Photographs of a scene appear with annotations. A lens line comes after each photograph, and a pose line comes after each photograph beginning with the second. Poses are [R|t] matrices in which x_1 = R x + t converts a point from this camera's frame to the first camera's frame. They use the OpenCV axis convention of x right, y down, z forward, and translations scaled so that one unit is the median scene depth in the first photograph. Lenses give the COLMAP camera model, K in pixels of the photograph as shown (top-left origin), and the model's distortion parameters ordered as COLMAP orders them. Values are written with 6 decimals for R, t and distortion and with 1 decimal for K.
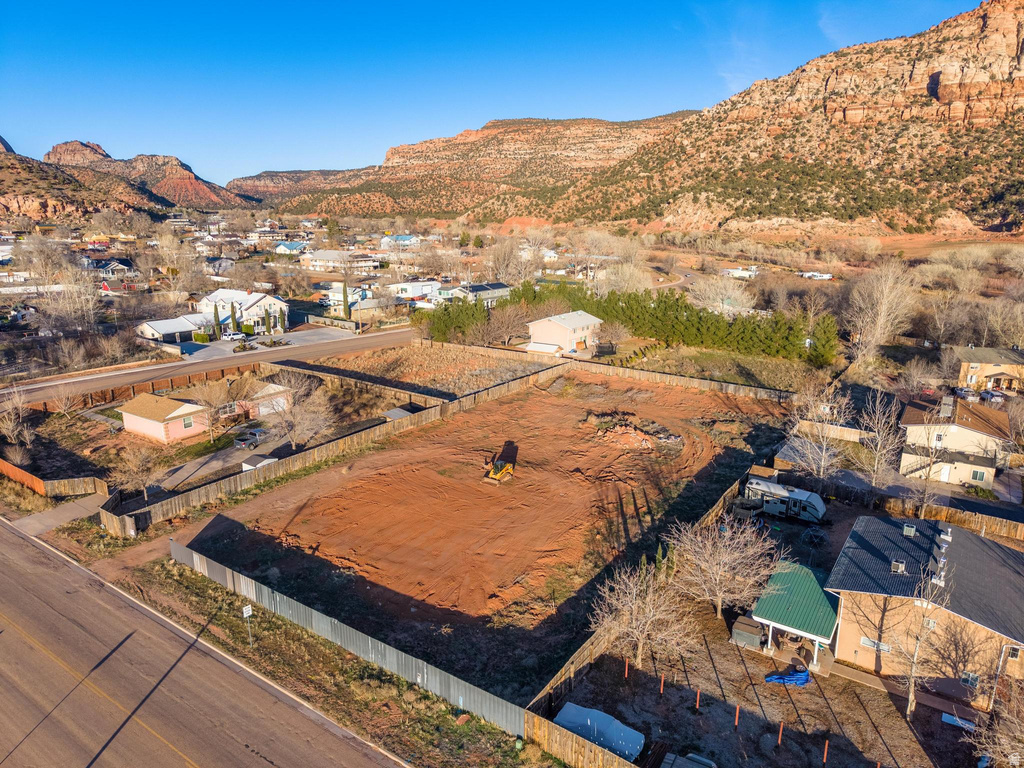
lens RADIAL K [[685.8, 0, 511.0], [0, 685.8, 385.1], [0, 0, 1]] dist [0.012797, -0.008431]
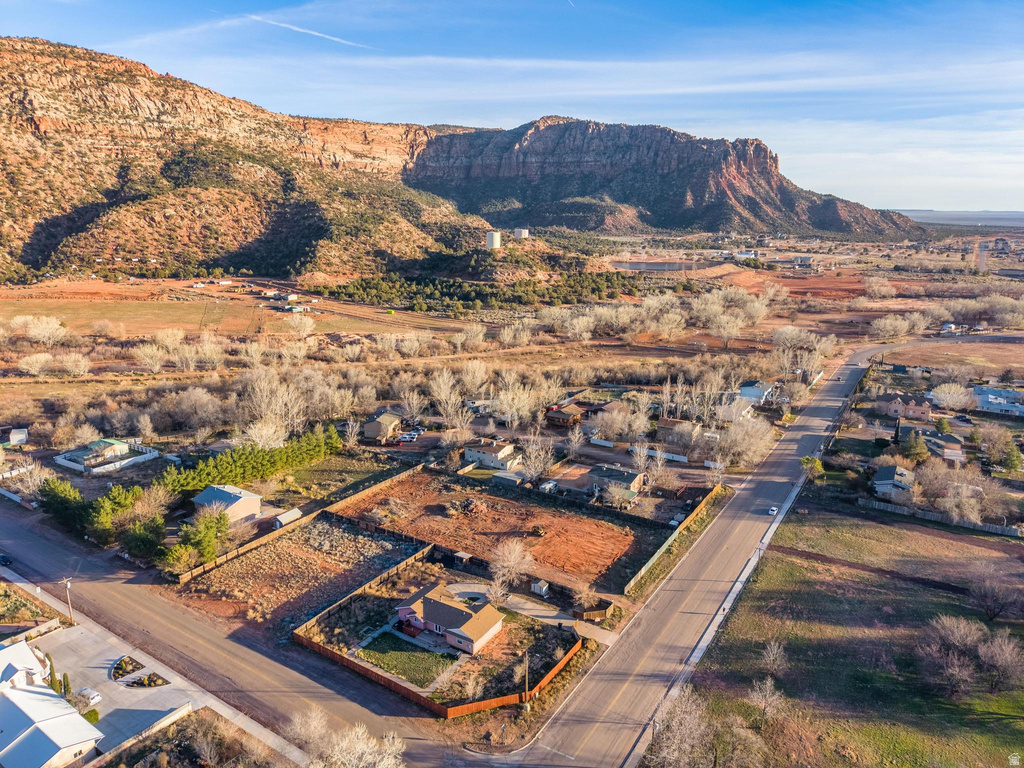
lens RADIAL K [[685.8, 0, 511.0], [0, 685.8, 385.1], [0, 0, 1]] dist [0.012797, -0.008431]
pose [[-0.030964, -0.252799, 0.967023, -0.177738], [0.239165, 0.937508, 0.252741, -0.078587], [-0.970485, 0.239104, 0.031431, 0.074657]]
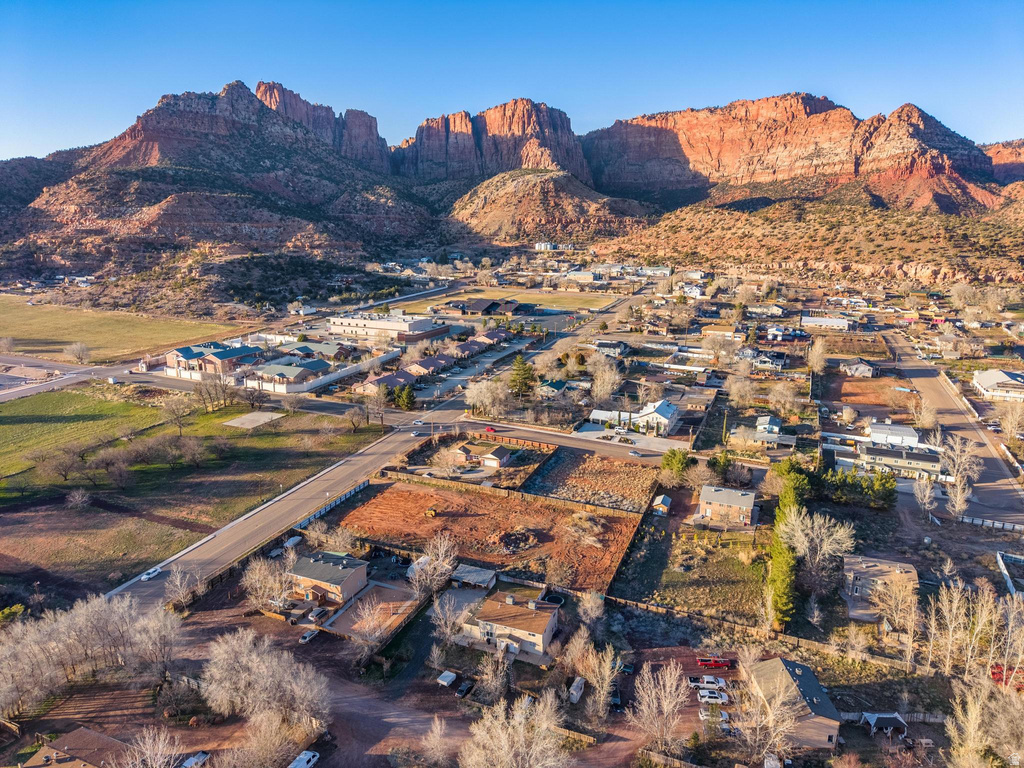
lens RADIAL K [[681.3, 0, 511.5], [0, 681.3, 388.1], [0, 0, 1]] dist [0.048095, -0.063697]
pose [[0.206586, 0.232625, -0.950372, 0.194816], [-0.242899, 0.953111, 0.180496, -0.069980], [0.947799, 0.193556, 0.253404, 0.045983]]
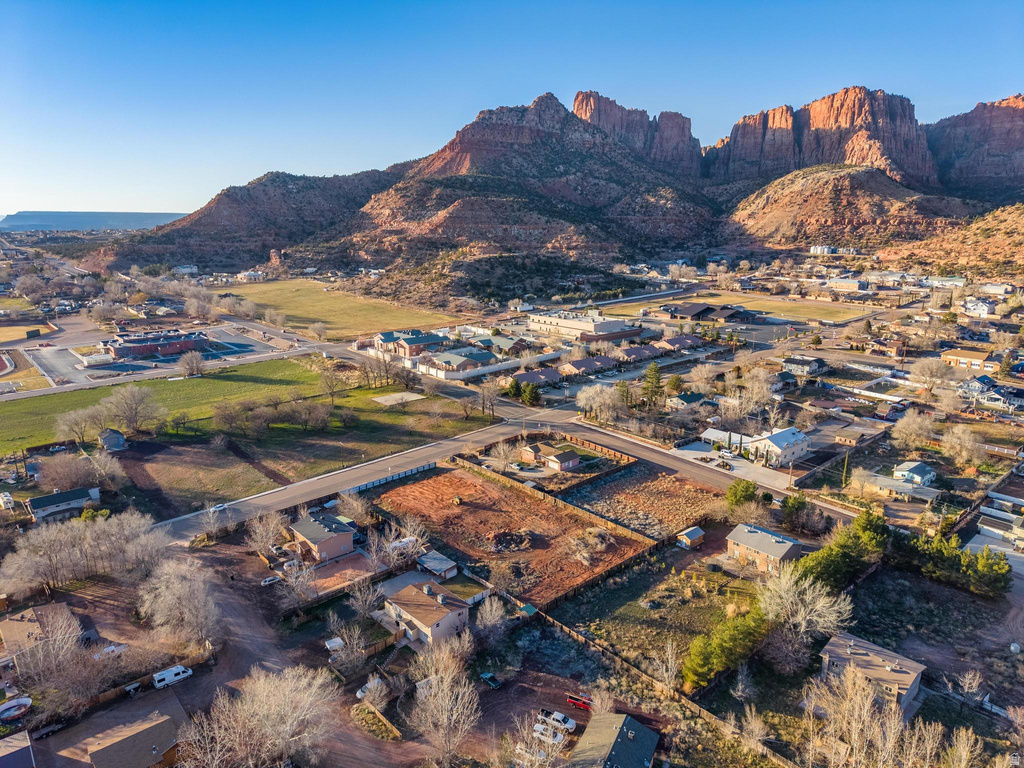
lens RADIAL K [[681.3, 0, 511.5], [0, 681.3, 388.1], [0, 0, 1]] dist [0.048095, -0.063697]
pose [[-0.230969, 0.228764, -0.945685, 0.193919], [-0.242892, 0.927635, 0.283721, -0.089440], [0.942155, 0.295230, -0.158690, 0.123694]]
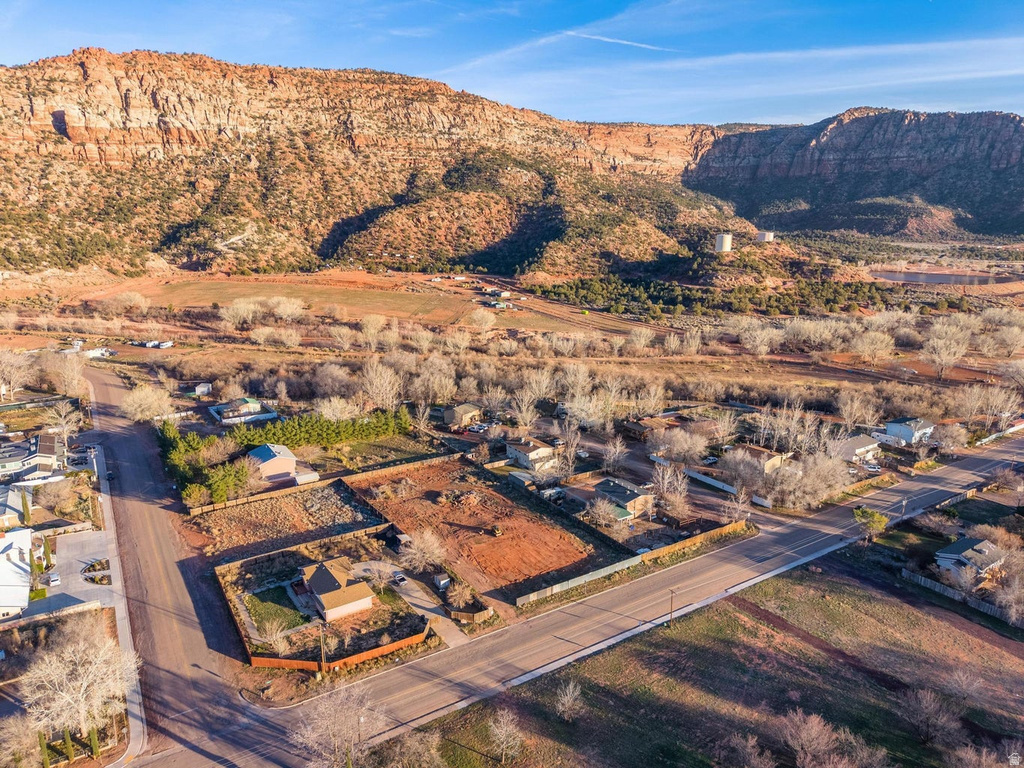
lens RADIAL K [[685.8, 0, 511.0], [0, 685.8, 385.1], [0, 0, 1]] dist [0.012797, -0.008431]
pose [[0.376948, -0.231445, 0.896852, -0.164168], [0.221739, 0.962671, 0.155233, -0.058130], [-0.899301, 0.140352, 0.414197, -0.006738]]
